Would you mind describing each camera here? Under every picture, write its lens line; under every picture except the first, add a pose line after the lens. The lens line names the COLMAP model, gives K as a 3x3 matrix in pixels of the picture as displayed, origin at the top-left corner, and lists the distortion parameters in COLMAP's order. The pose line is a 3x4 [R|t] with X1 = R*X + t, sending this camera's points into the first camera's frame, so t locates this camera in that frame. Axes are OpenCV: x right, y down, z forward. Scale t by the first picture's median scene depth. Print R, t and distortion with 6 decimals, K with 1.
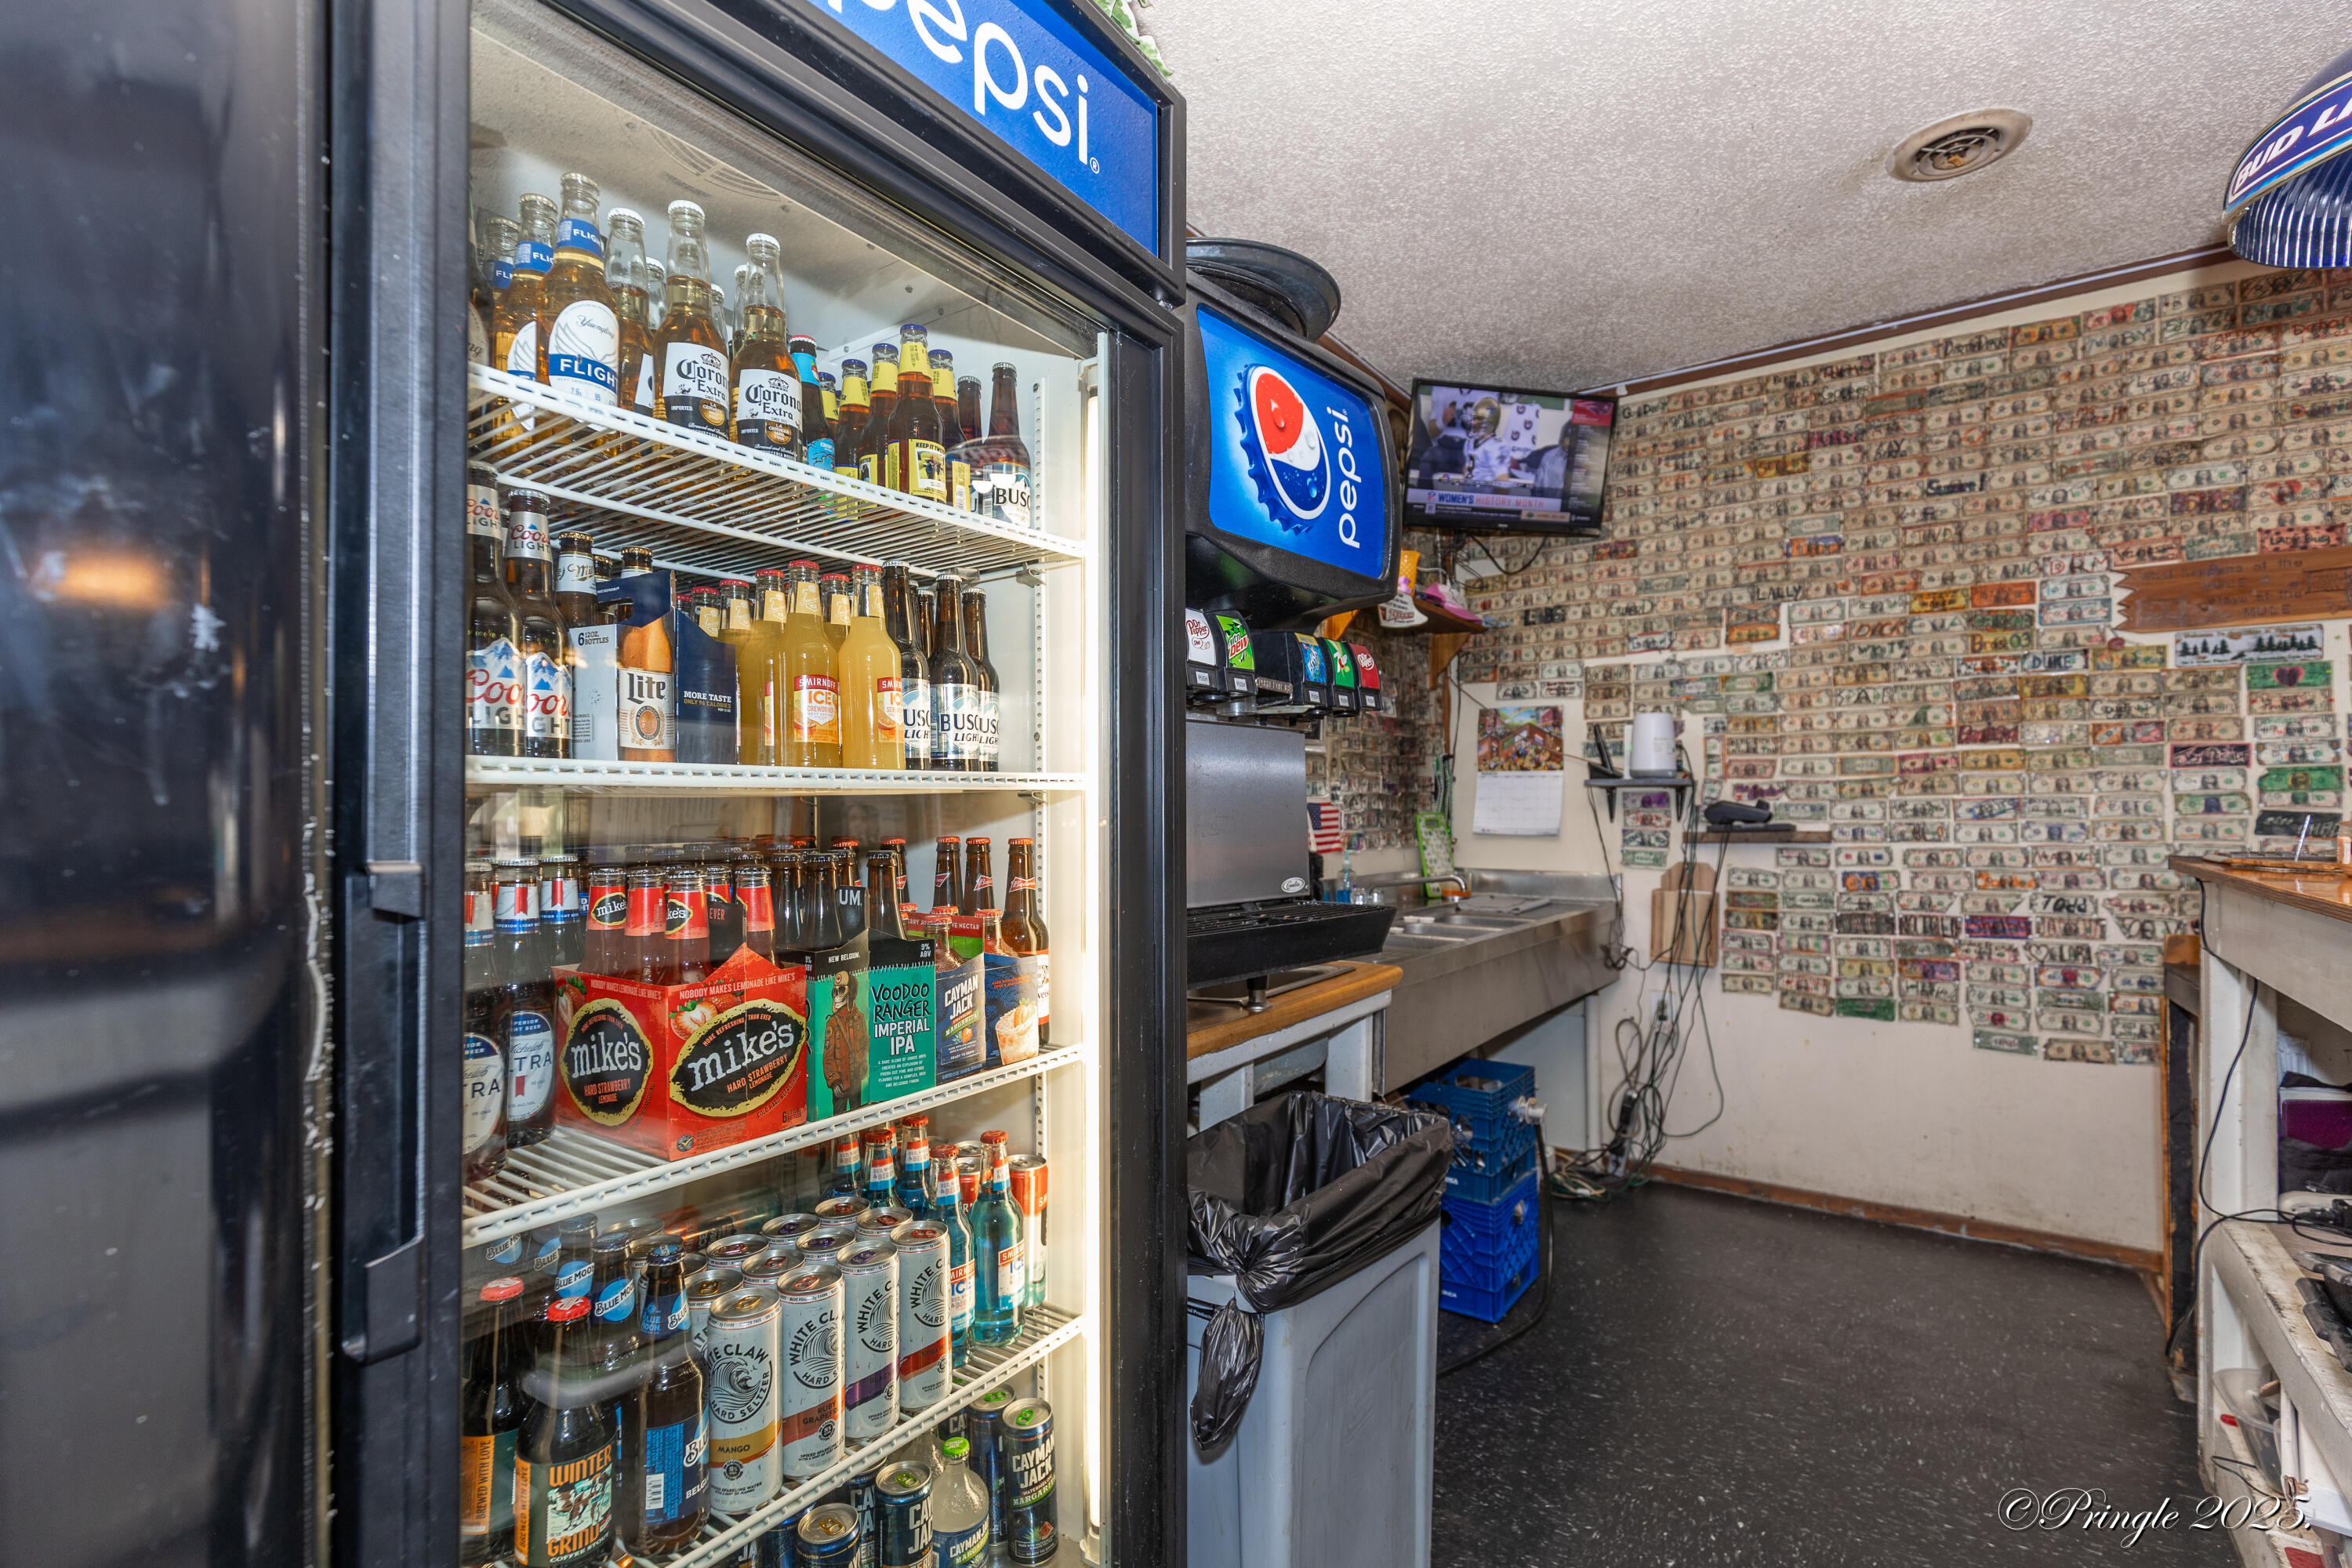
lens RADIAL K [[1071.8, 0, 1167.6], [0, 1071.8, 789.3], [0, 0, 1]] dist [0.015641, -0.000982]
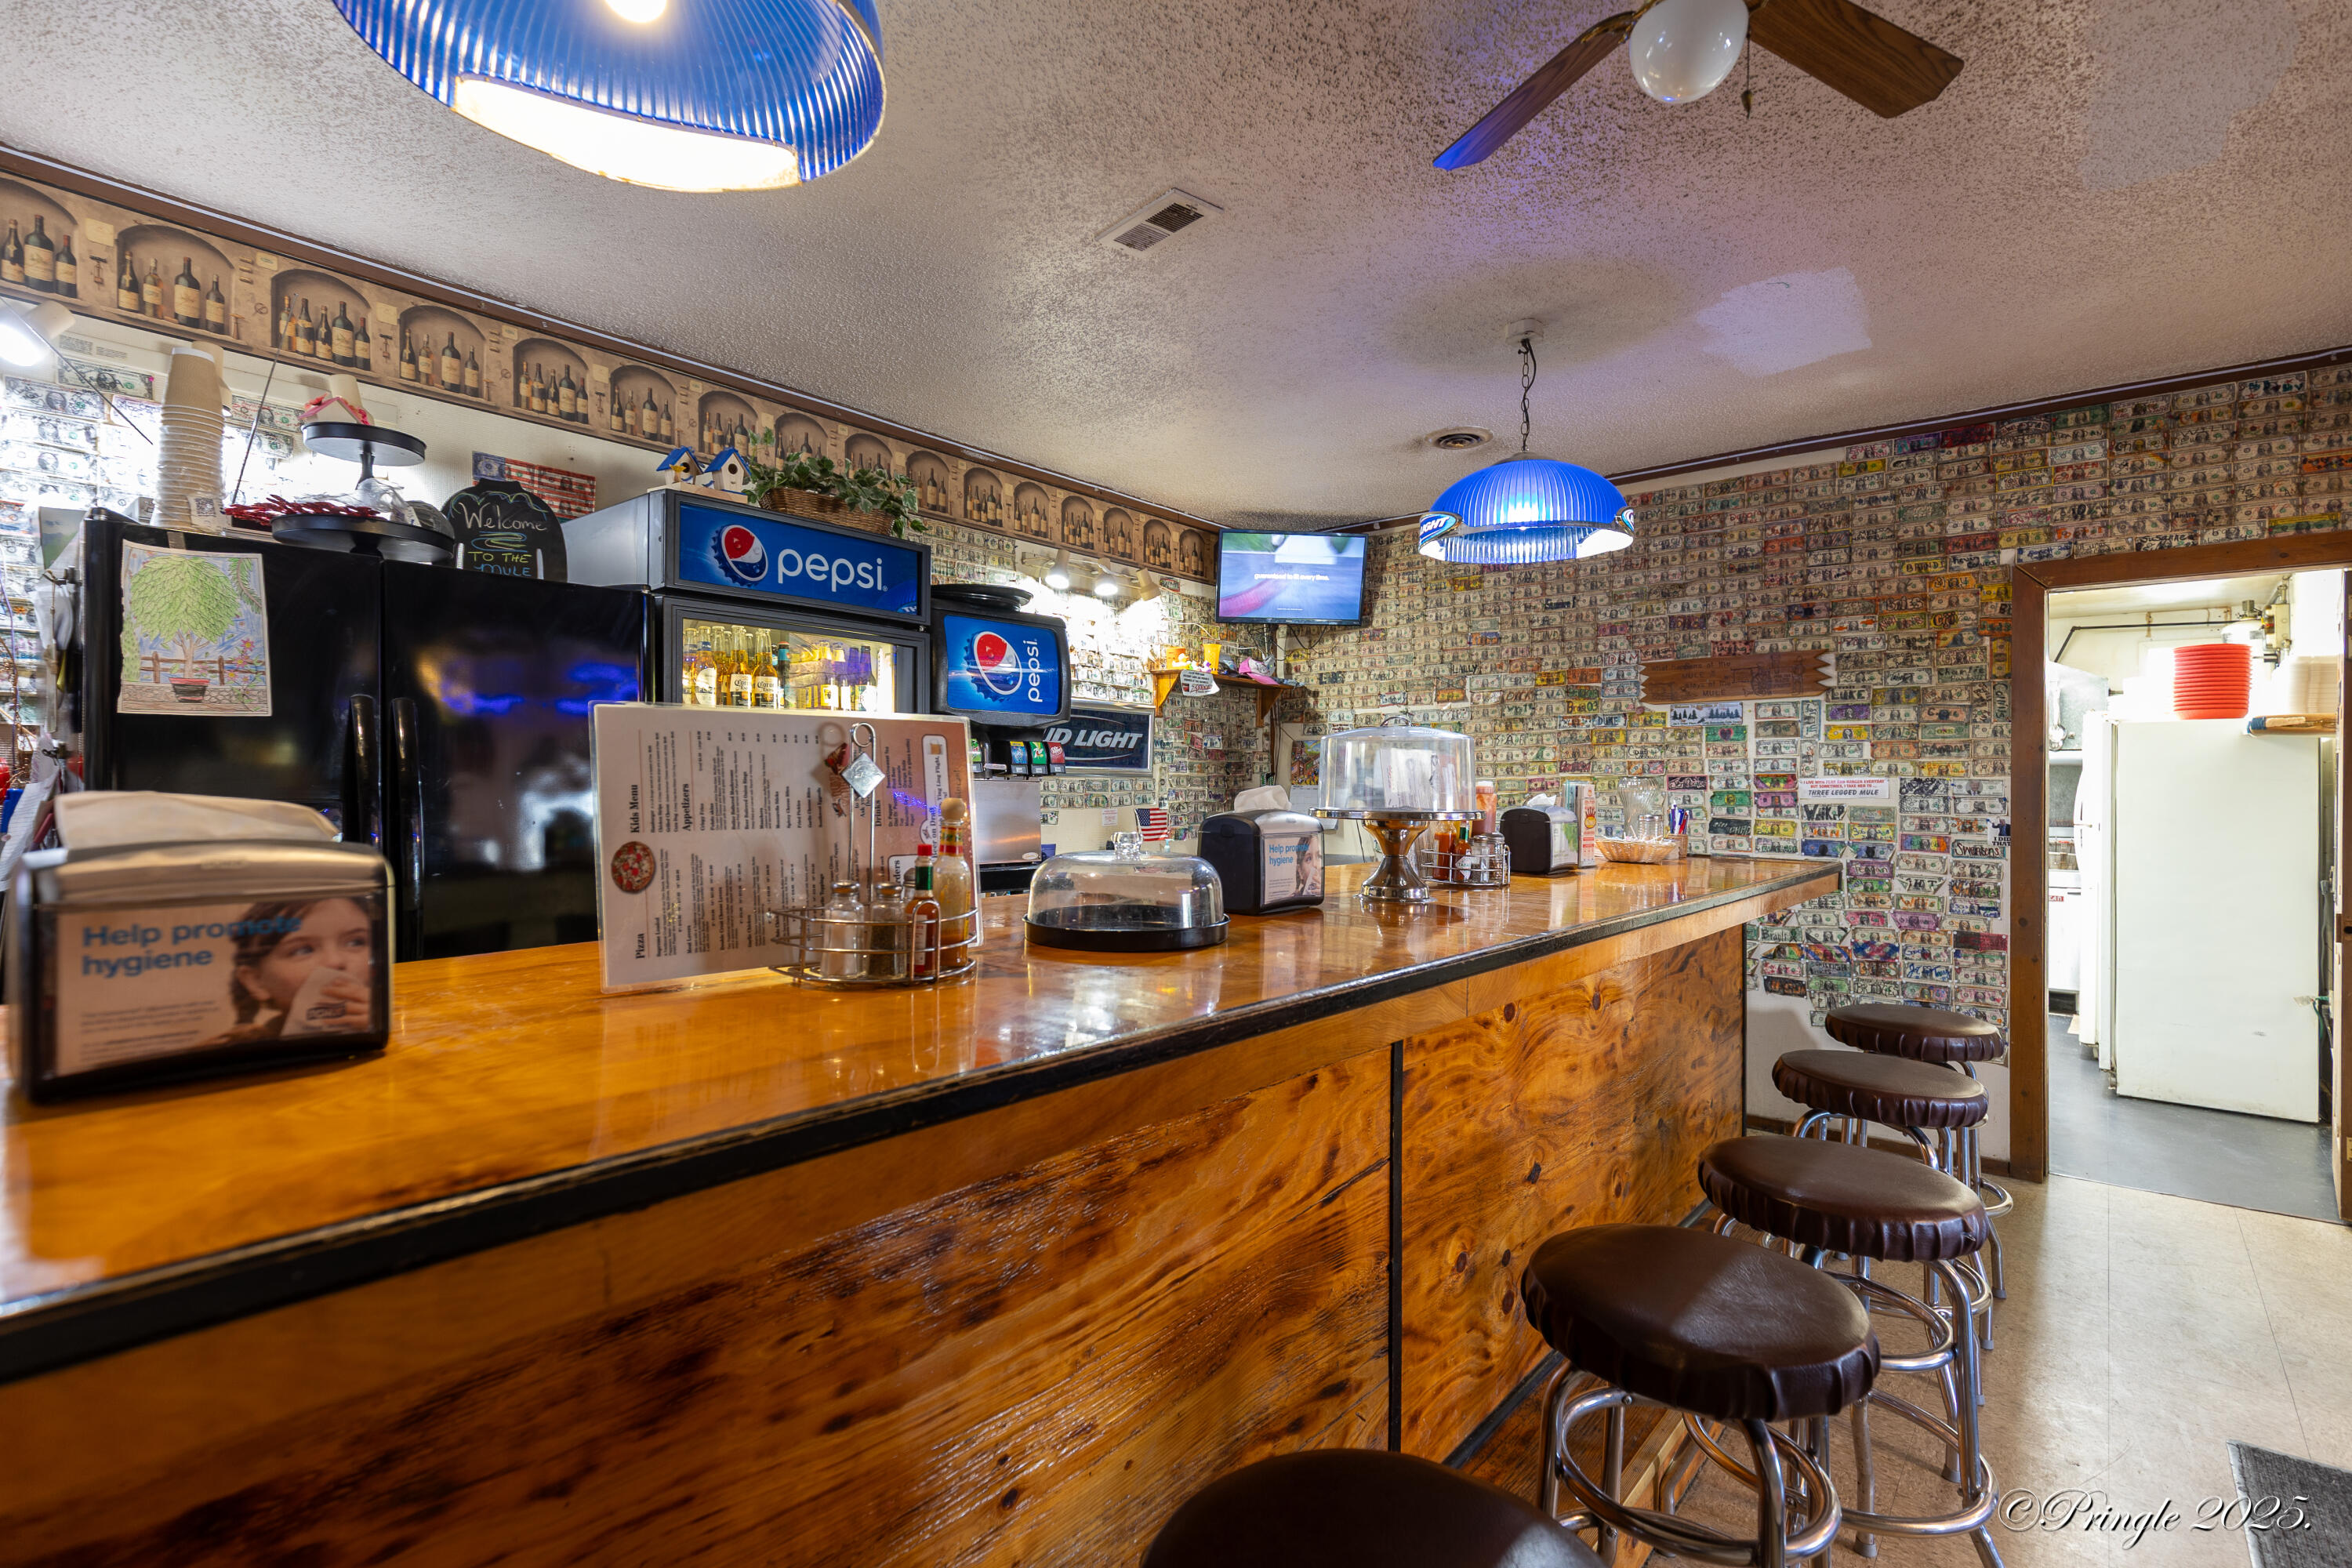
lens RADIAL K [[1109.0, 0, 1176.0], [0, 1109.0, 784.0], [0, 0, 1]] dist [0.022779, -0.000412]
pose [[0.997442, 0.003008, -0.071411, 0.314722], [-0.002434, 0.999964, 0.008111, -0.038751], [0.071433, -0.007917, 0.997414, -0.637174]]
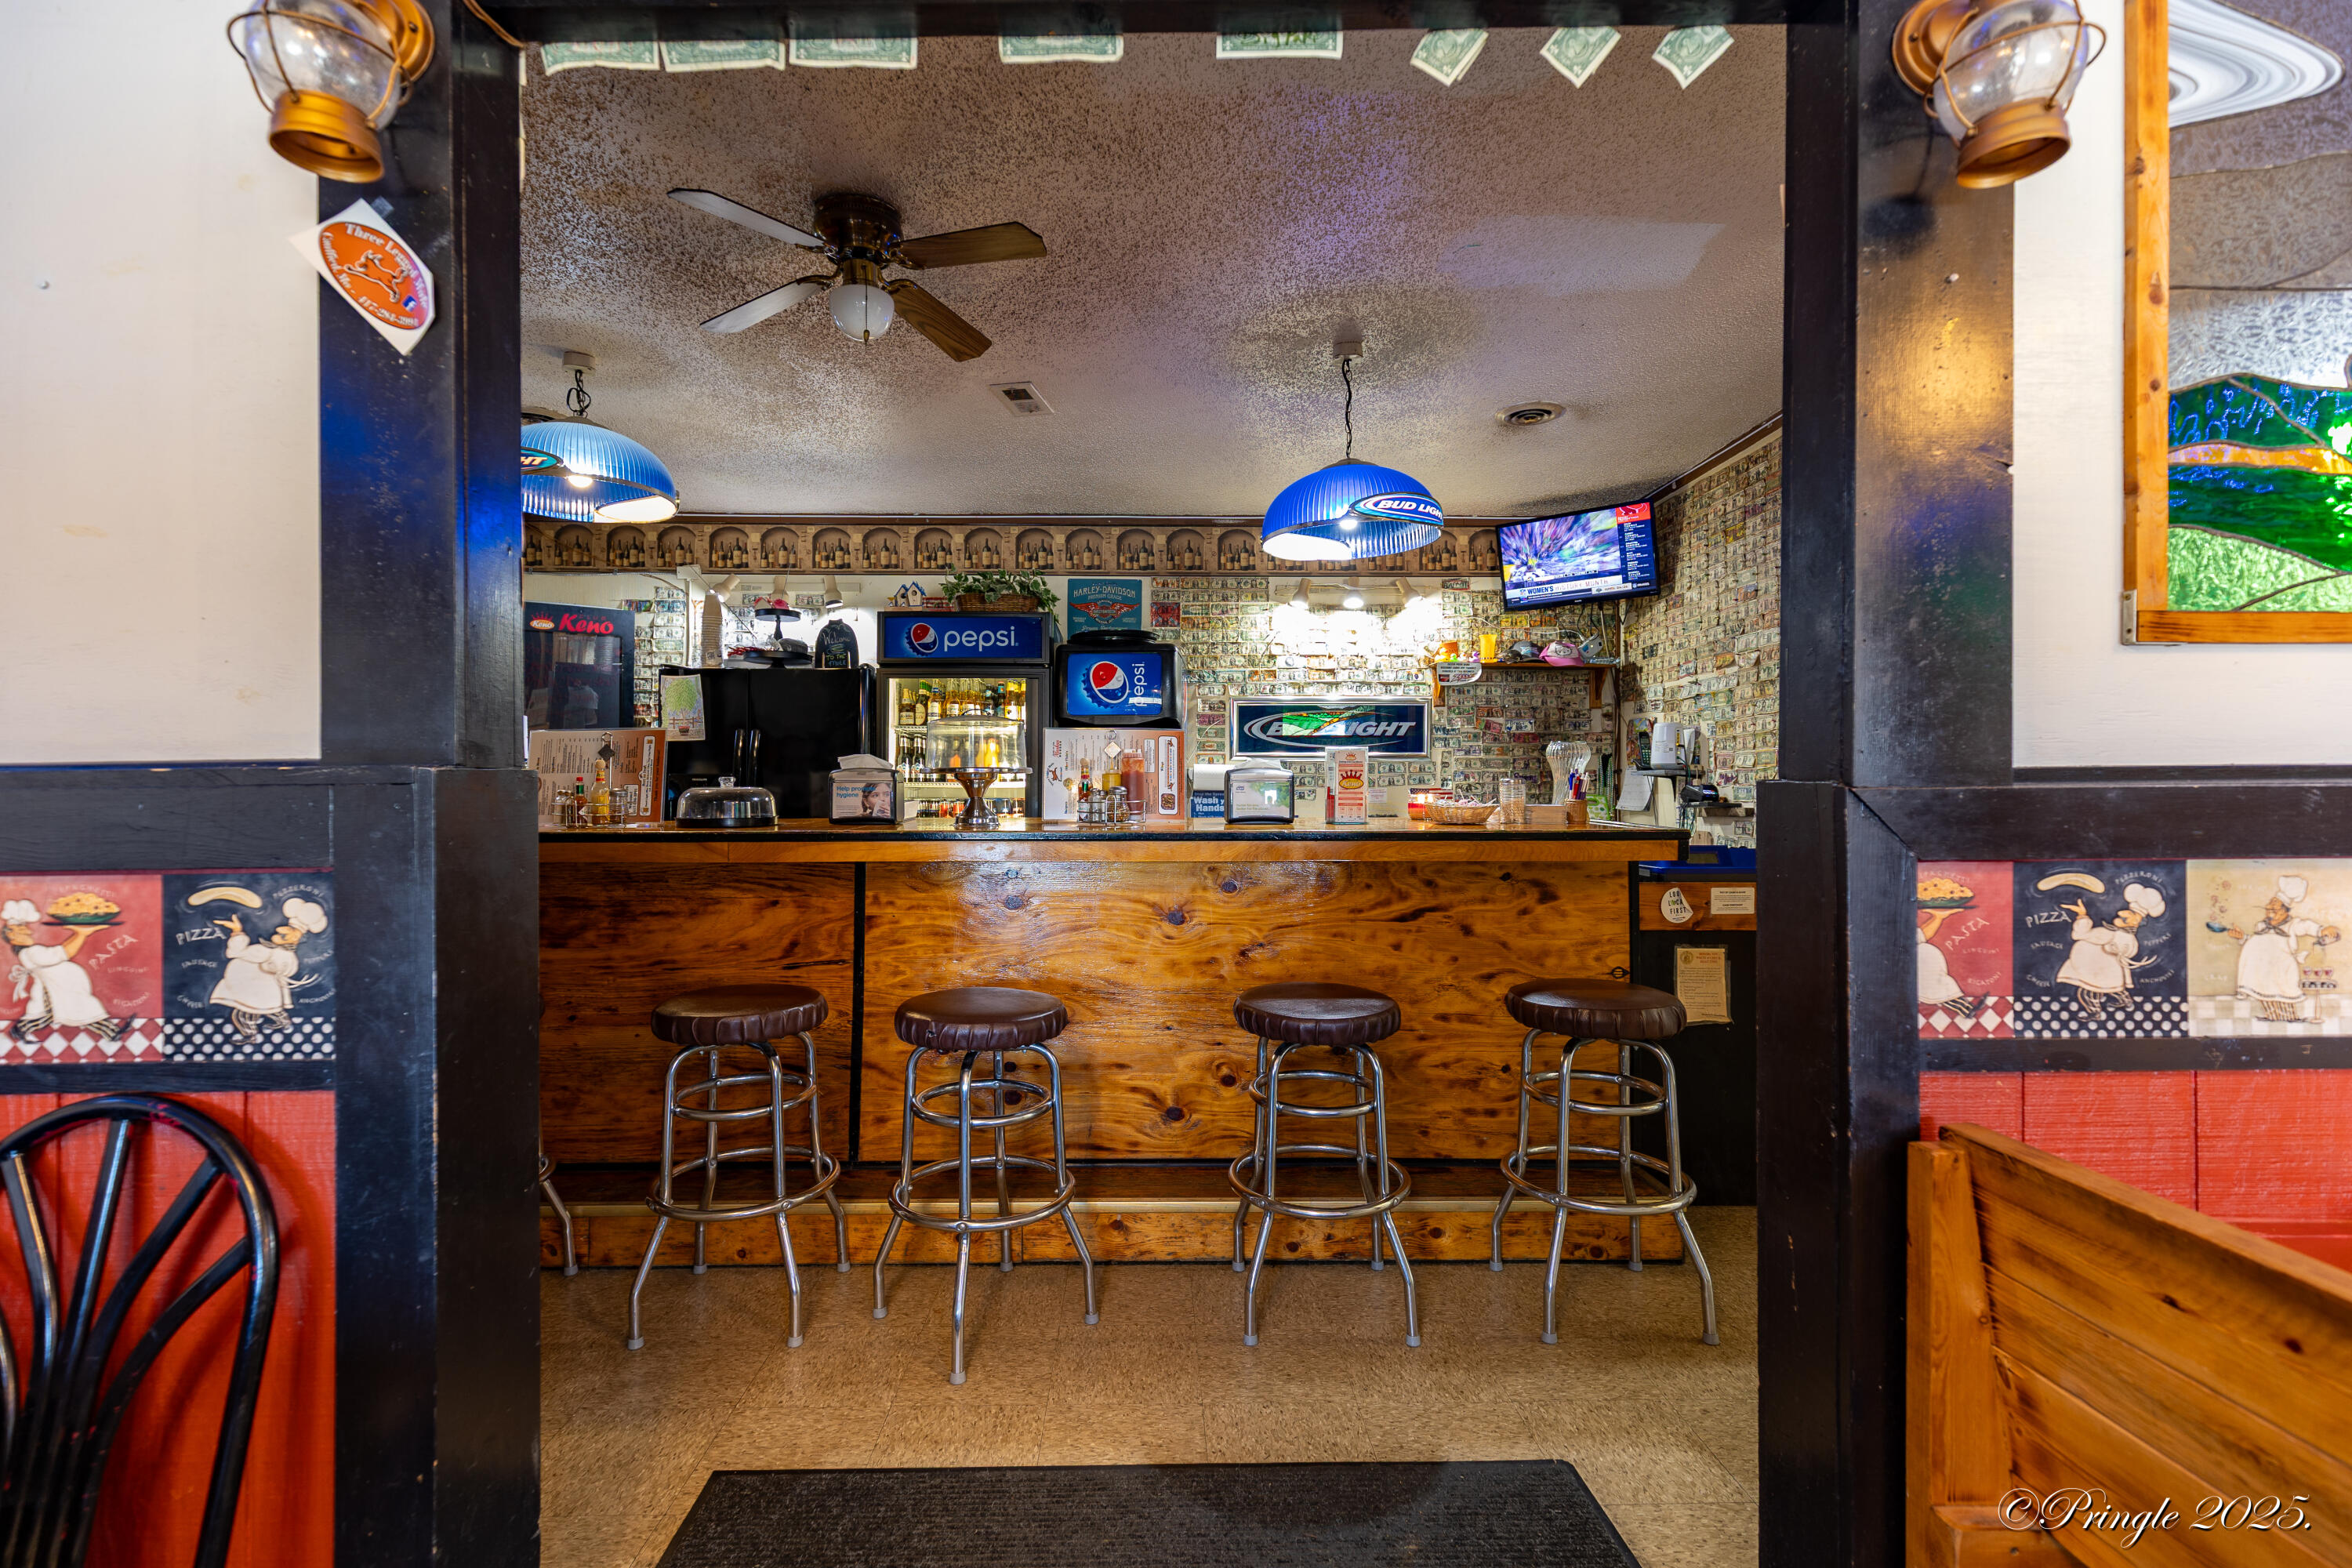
lens RADIAL K [[1071.8, 0, 1167.6], [0, 1071.8, 789.3], [0, 0, 1]] dist [0.015641, -0.000982]
pose [[0.596936, -0.004700, -0.802275, 1.376017], [0.012875, 0.999910, 0.003722, 0.002281], [0.802185, -0.012551, 0.596943, -0.407300]]
